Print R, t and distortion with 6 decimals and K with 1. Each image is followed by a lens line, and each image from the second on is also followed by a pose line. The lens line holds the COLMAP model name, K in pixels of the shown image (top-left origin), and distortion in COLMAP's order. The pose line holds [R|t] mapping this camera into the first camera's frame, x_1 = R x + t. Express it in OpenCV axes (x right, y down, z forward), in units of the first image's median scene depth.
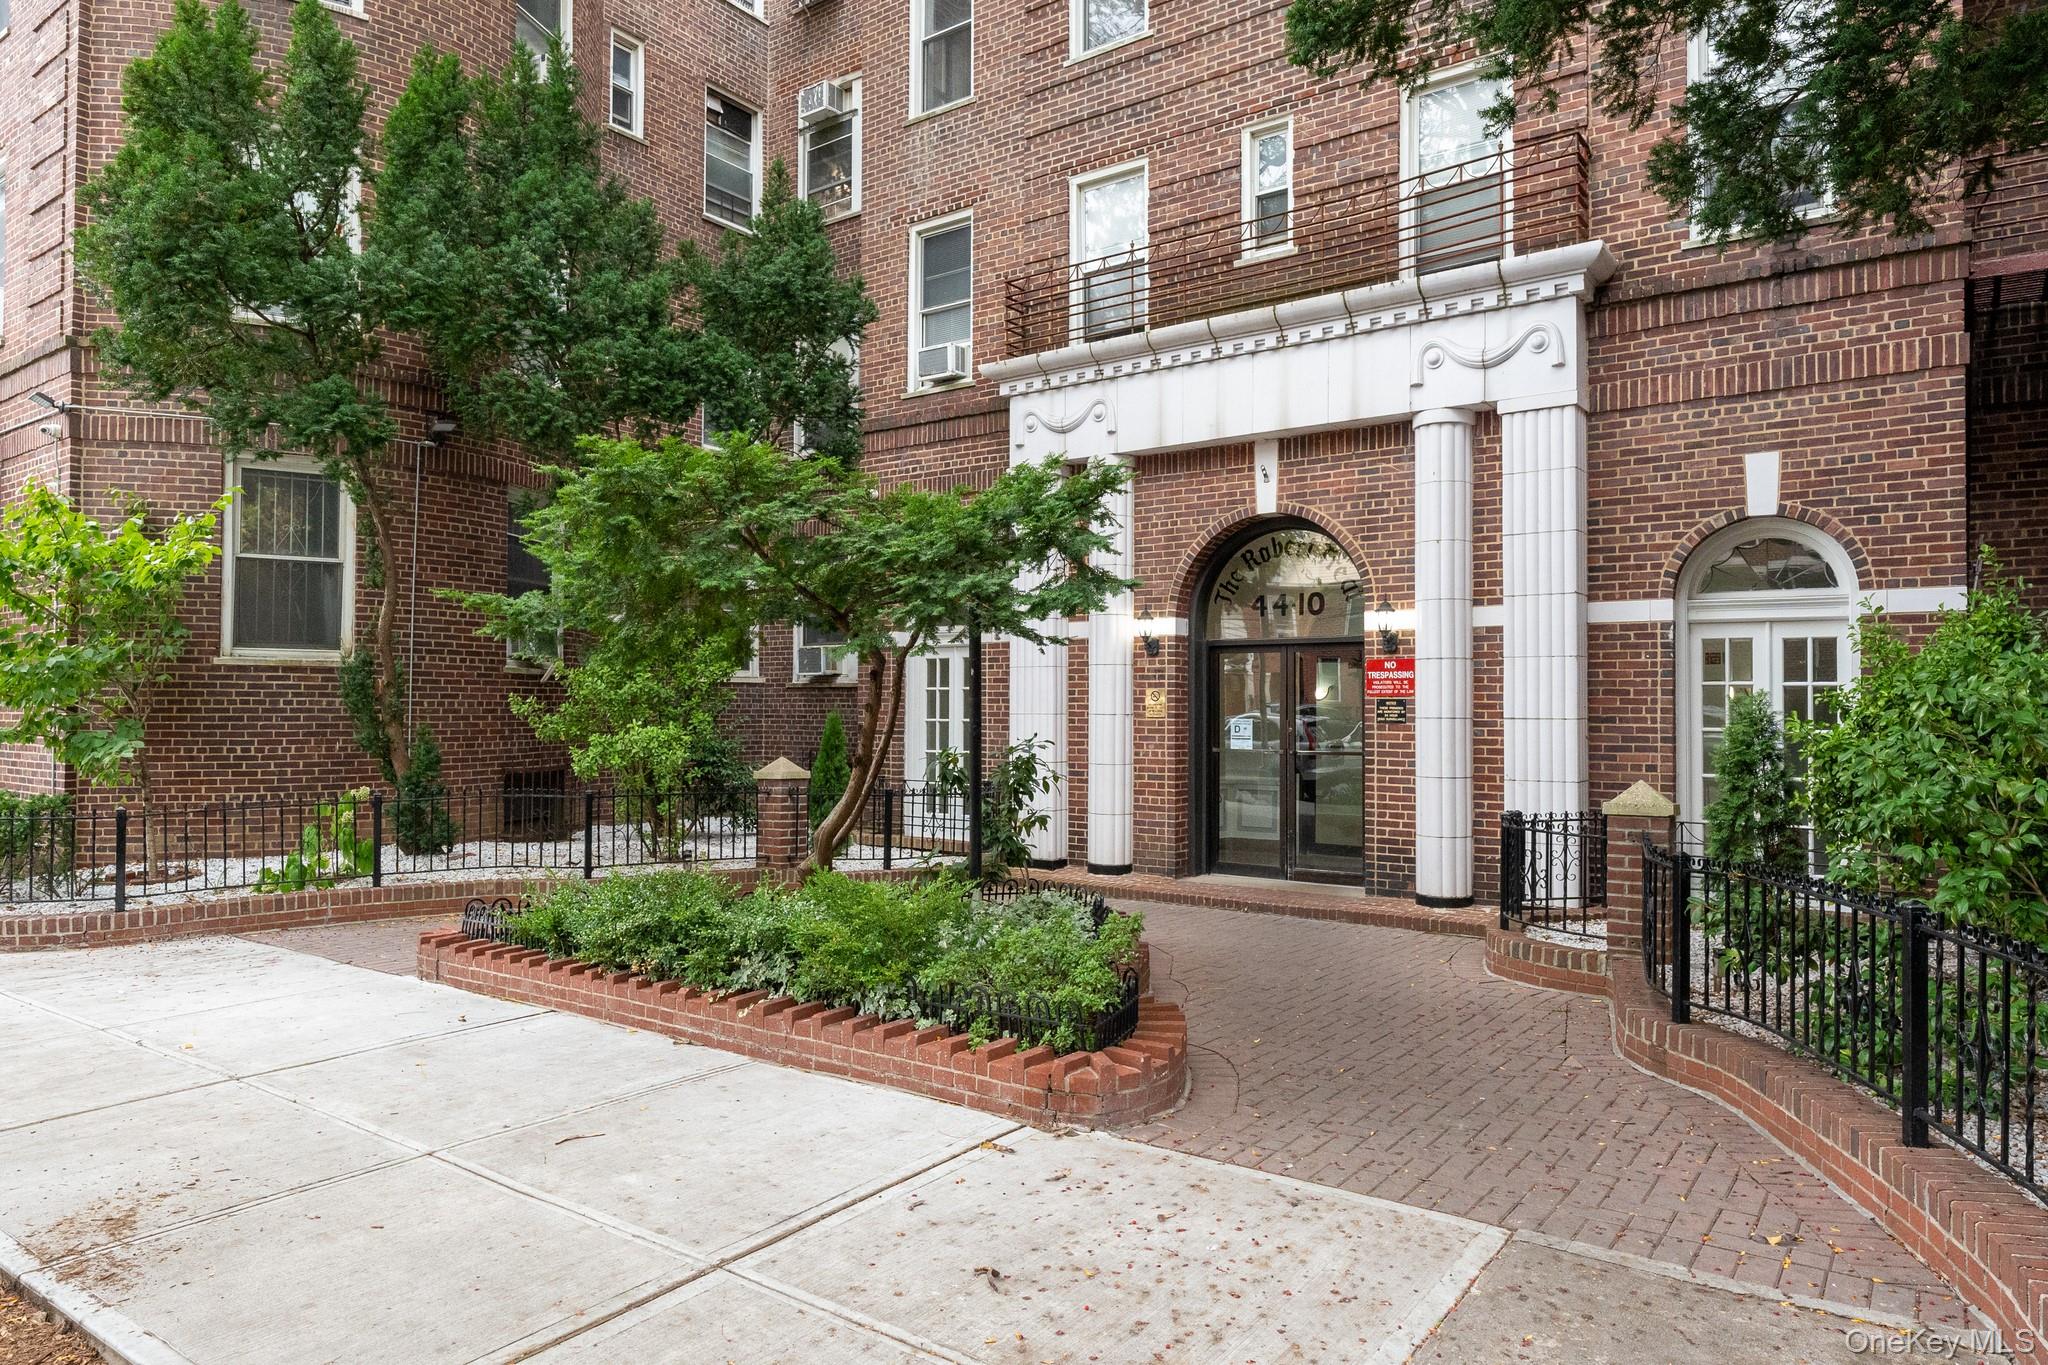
lens RADIAL K [[1279.1, 0, 1033.2], [0, 1279.1, 670.7], [0, 0, 1]] dist [-0.004517, 0.006424]
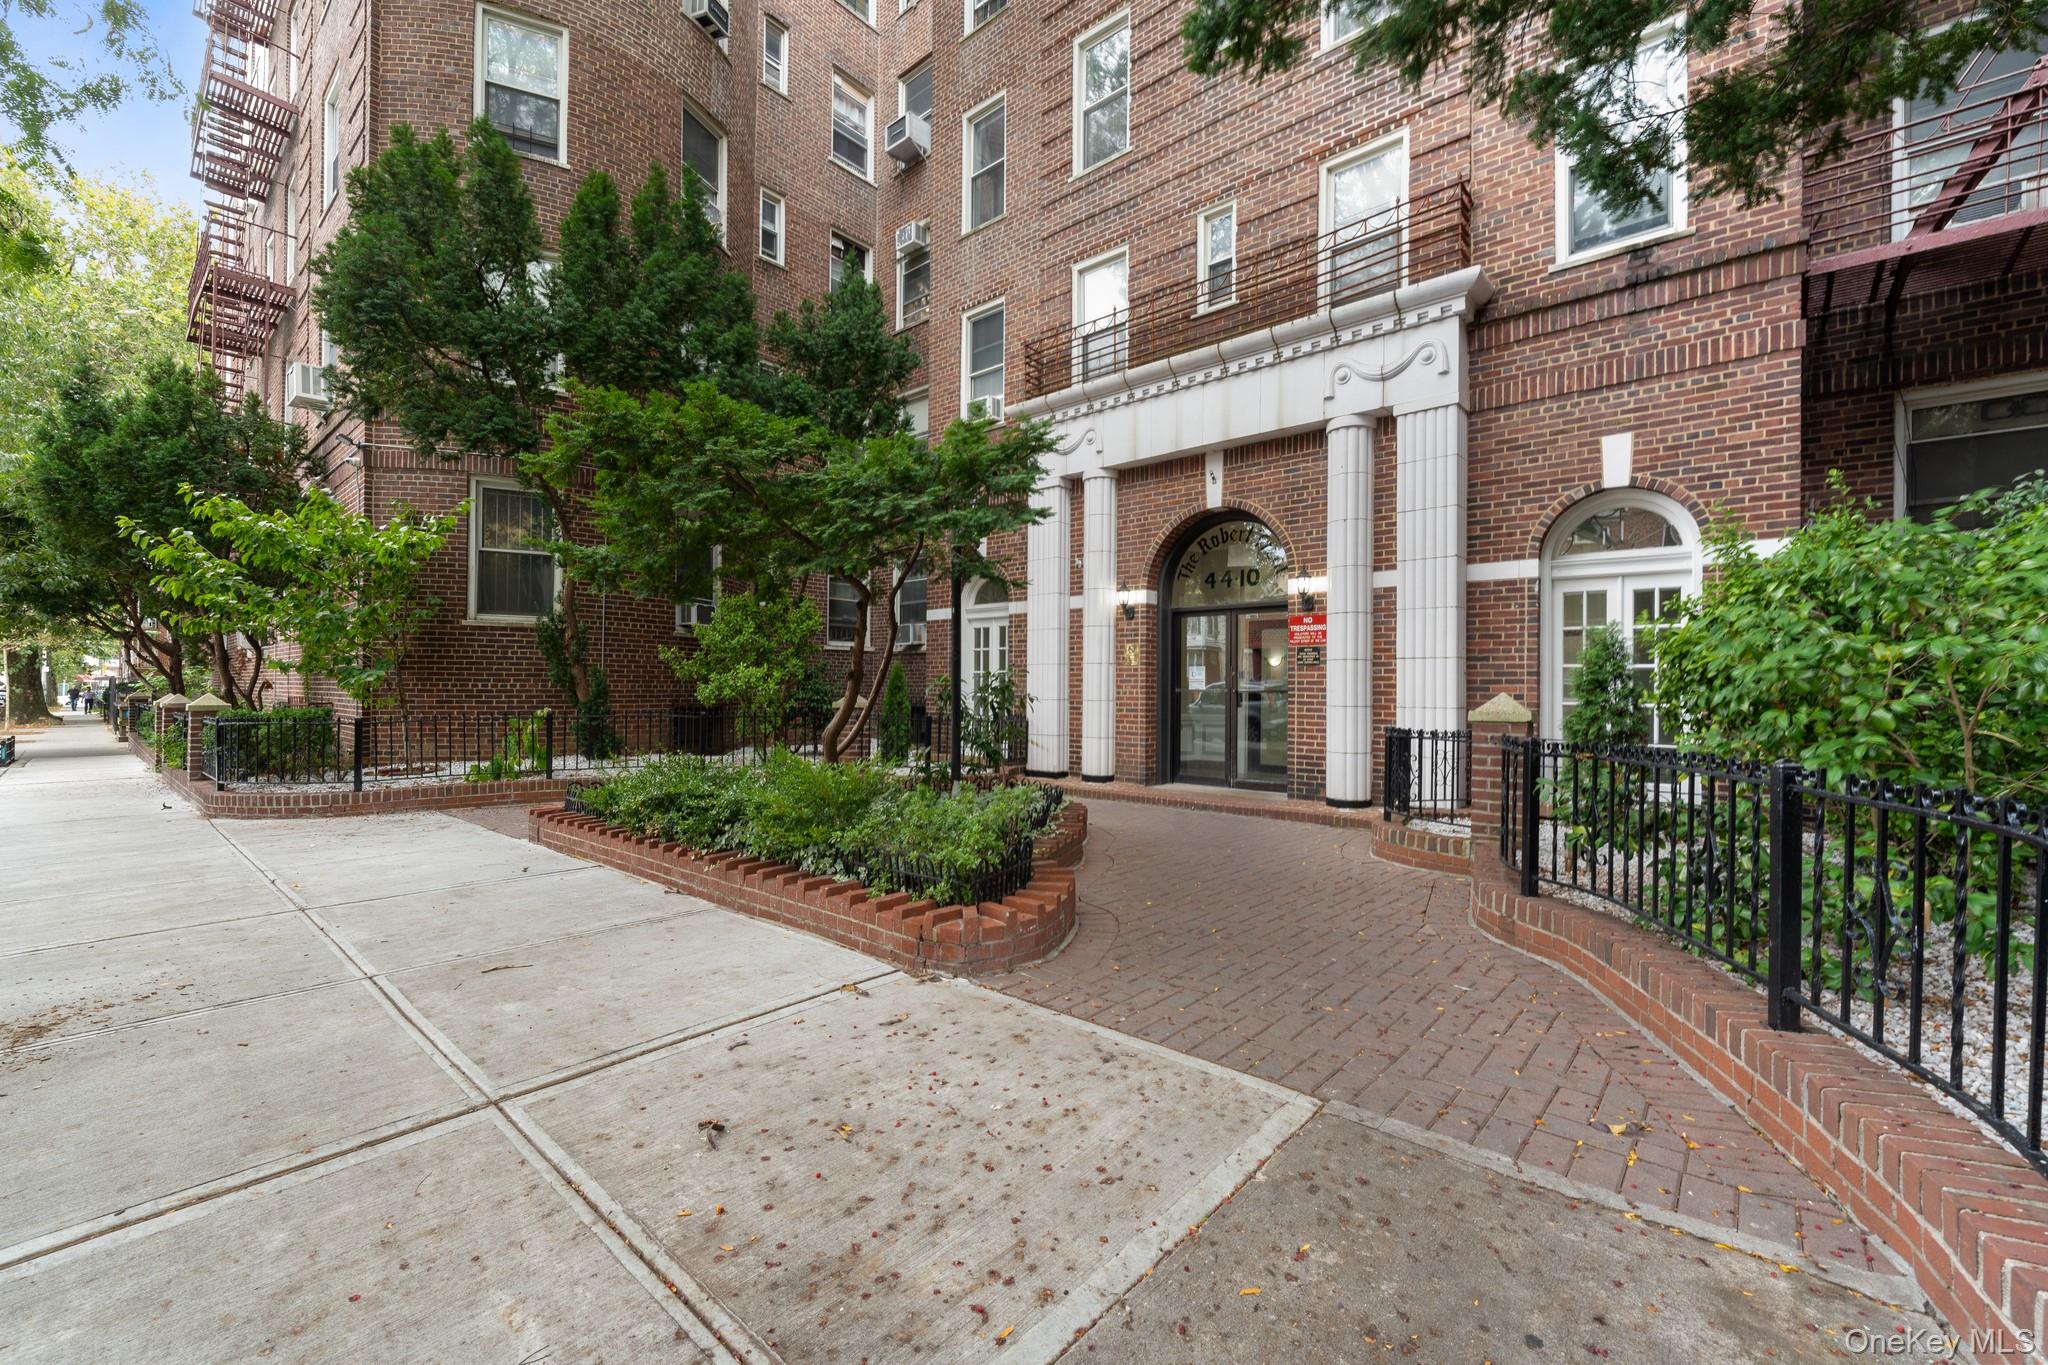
lens RADIAL K [[838.0, 0, 1029.4], [0, 838.0, 678.6], [0, 0, 1]] dist [0.000438, -0.000489]
pose [[0.995700, 0.002806, -0.092590, 0.098007], [-0.001553, 0.999906, 0.013598, 0.053669], [0.092619, -0.013395, 0.995611, 0.167702]]
